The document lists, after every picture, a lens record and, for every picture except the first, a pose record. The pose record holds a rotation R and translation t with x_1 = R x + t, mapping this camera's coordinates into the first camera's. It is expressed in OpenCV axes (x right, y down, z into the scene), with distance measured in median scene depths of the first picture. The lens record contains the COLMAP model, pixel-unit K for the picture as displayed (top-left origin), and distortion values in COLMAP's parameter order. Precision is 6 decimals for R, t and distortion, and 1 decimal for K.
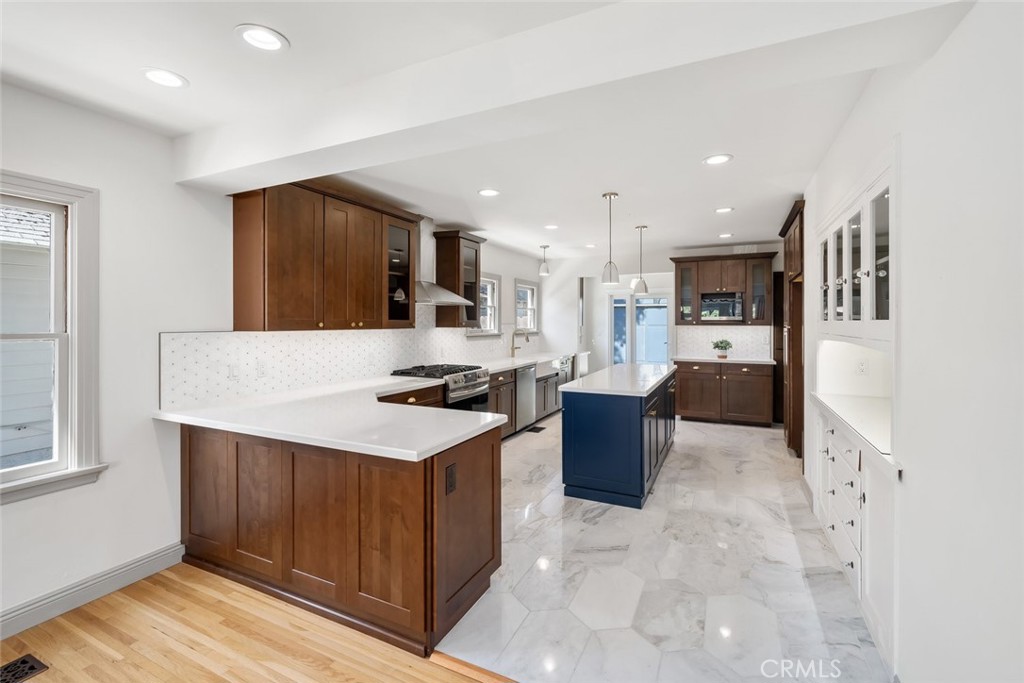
lens RADIAL K [[443.7, 0, 510.0], [0, 443.7, 321.2], [0, 0, 1]] dist [-0.000153, -0.000038]
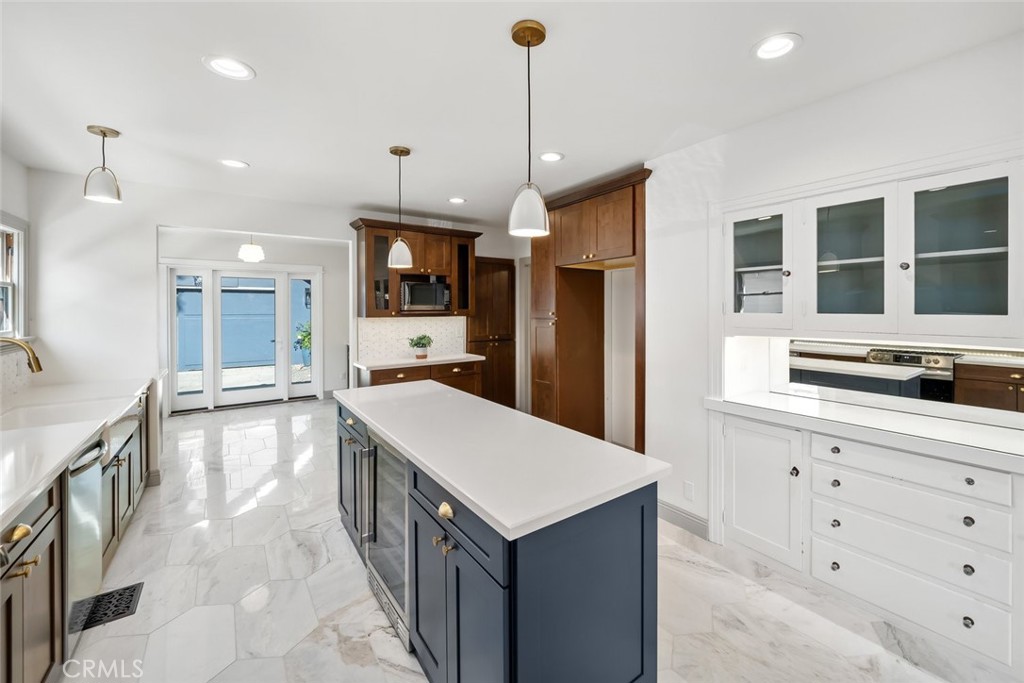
lens RADIAL K [[418.3, 0, 549.3], [0, 418.3, 309.1], [0, 0, 1]] dist [-0.000668, -0.000201]
pose [[0.443686, -0.006445, 0.896159, -0.114208], [0.003166, 0.999979, 0.005624, -0.010141], [-0.896177, 0.000342, 0.443697, 0.644294]]
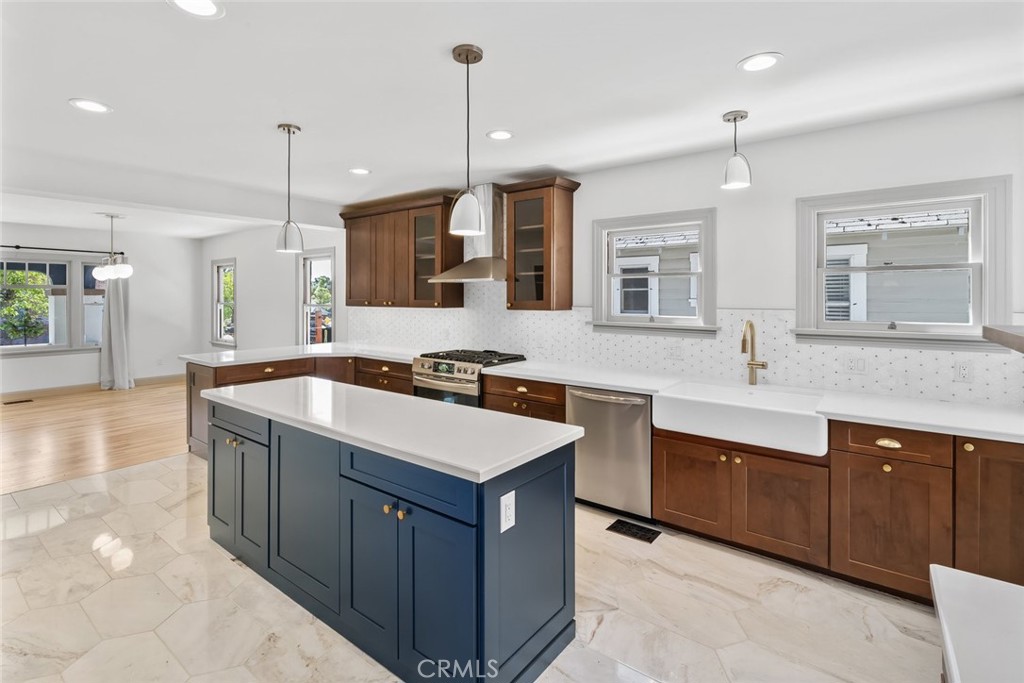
lens RADIAL K [[496.8, 0, 506.9], [0, 496.8, 298.6], [0, 0, 1]] dist [-0.000187, 0.000316]
pose [[-0.212319, -0.001012, -0.977200, 0.751210], [-0.000418, 0.999999, -0.000945, -0.004023], [0.977200, 0.000208, -0.212319, 1.216421]]
